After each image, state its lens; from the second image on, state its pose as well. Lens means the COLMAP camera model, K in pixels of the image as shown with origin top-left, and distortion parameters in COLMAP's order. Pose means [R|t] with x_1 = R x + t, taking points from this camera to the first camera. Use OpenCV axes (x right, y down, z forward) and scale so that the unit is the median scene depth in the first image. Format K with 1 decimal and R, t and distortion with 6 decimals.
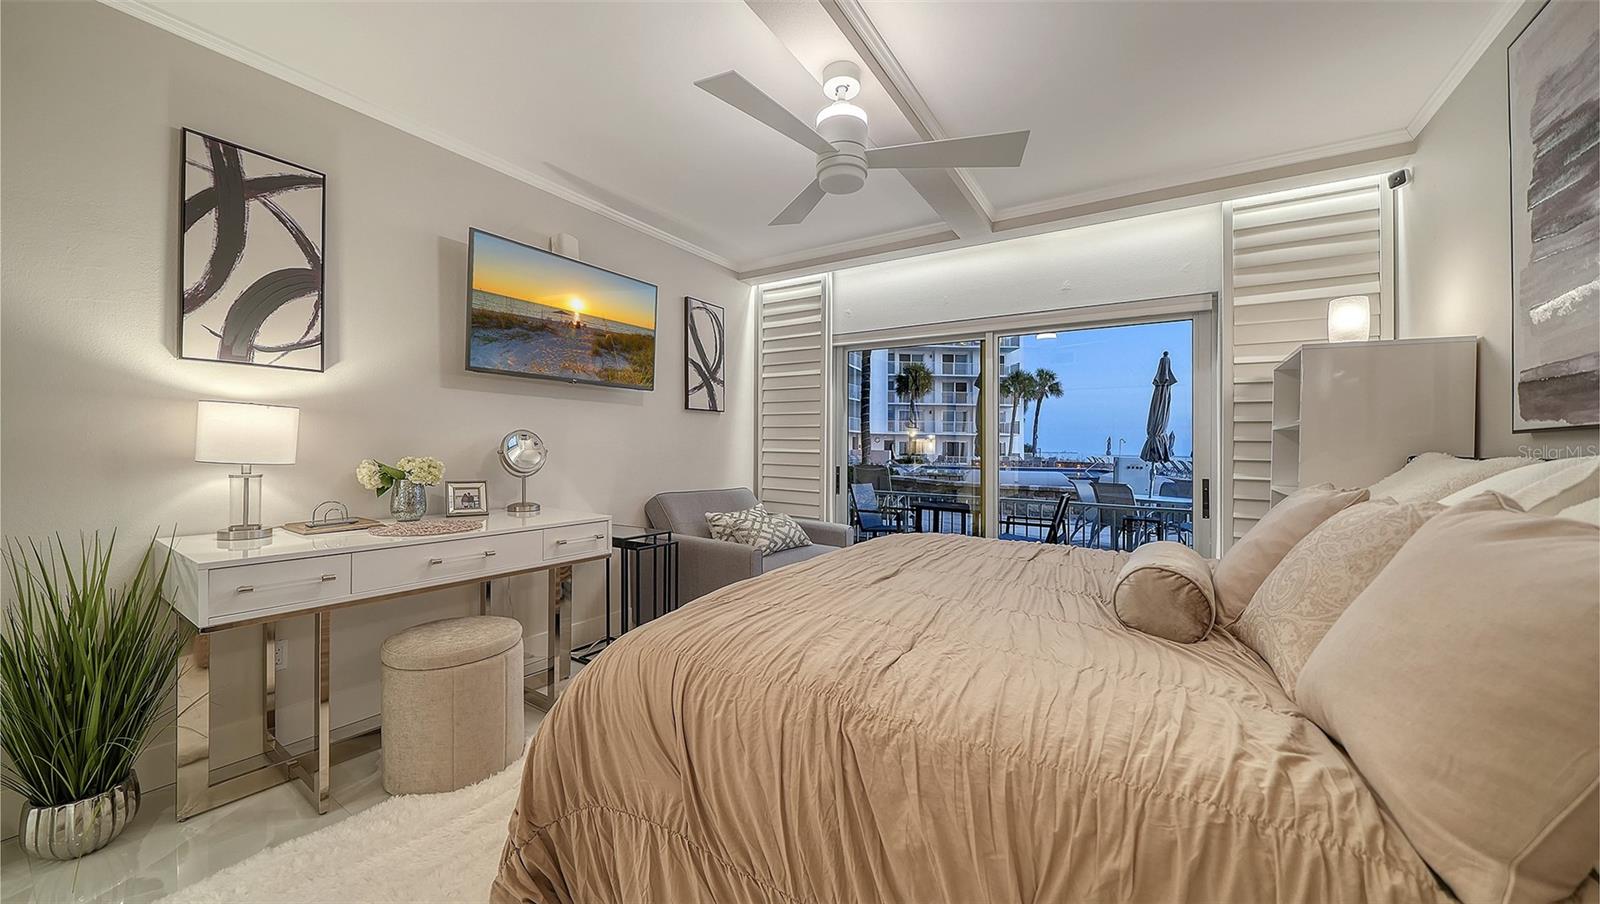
lens RADIAL K [[569.0, 0, 792.4], [0, 569.0, 450.2], [0, 0, 1]] dist [-0.001439, -0.000138]
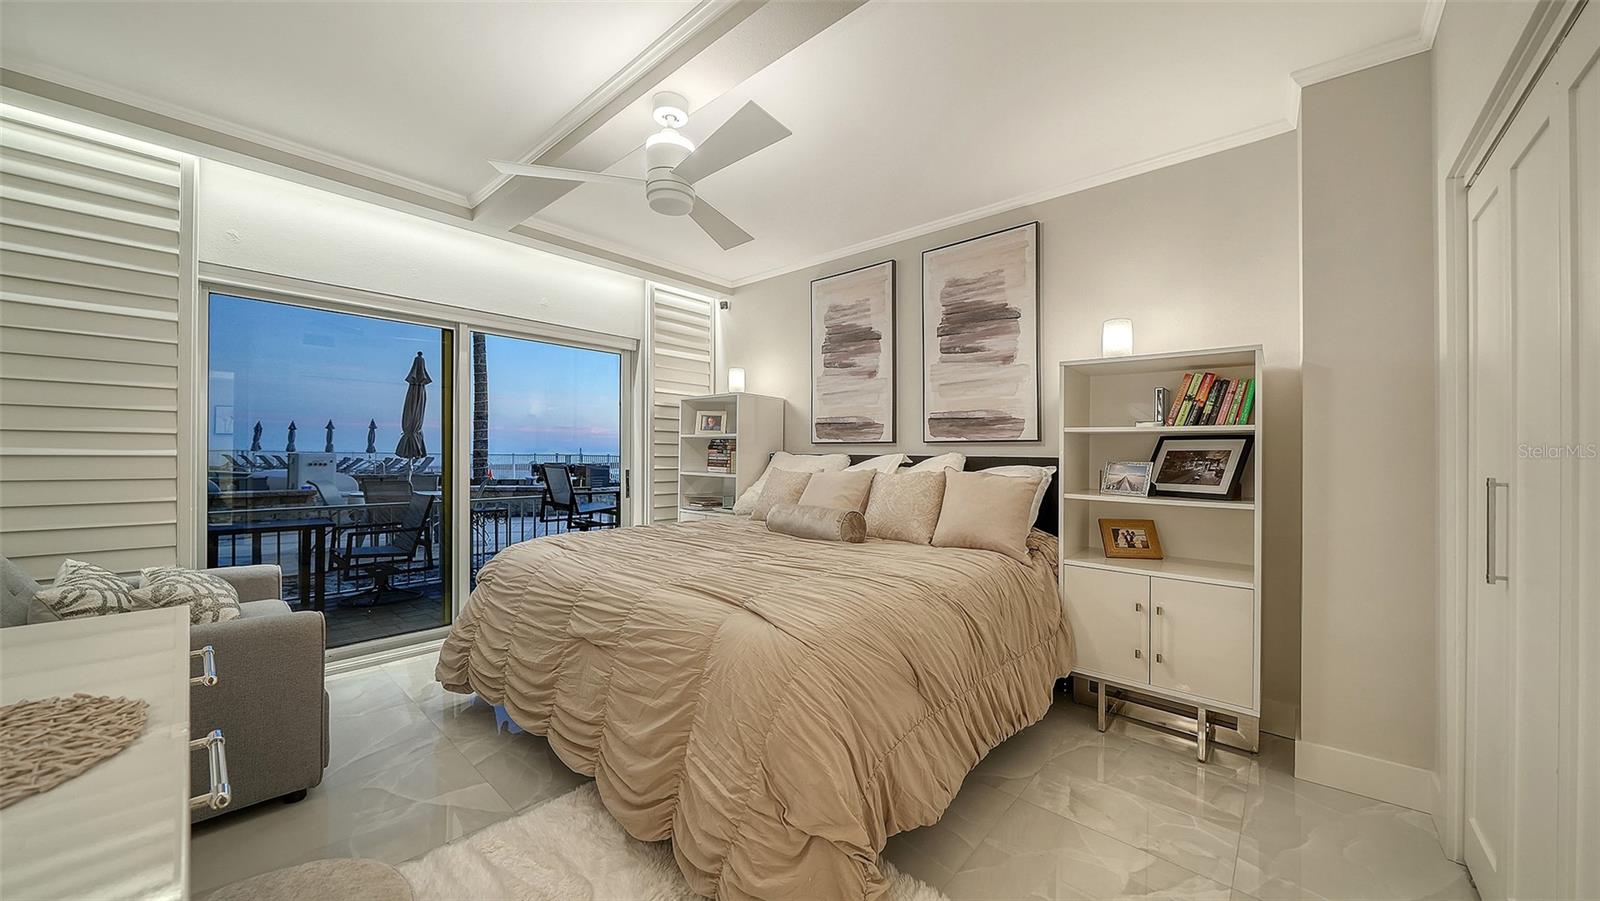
lens RADIAL K [[552.6, 0, 798.4], [0, 552.6, 445.9], [0, 0, 1]] dist [-0.001109, 0.000081]
pose [[0.152805, -0.001147, 0.988256, -0.577018], [-0.004258, 0.999989, 0.001819, -0.013866], [-0.988247, -0.004486, 0.152798, 0.388898]]
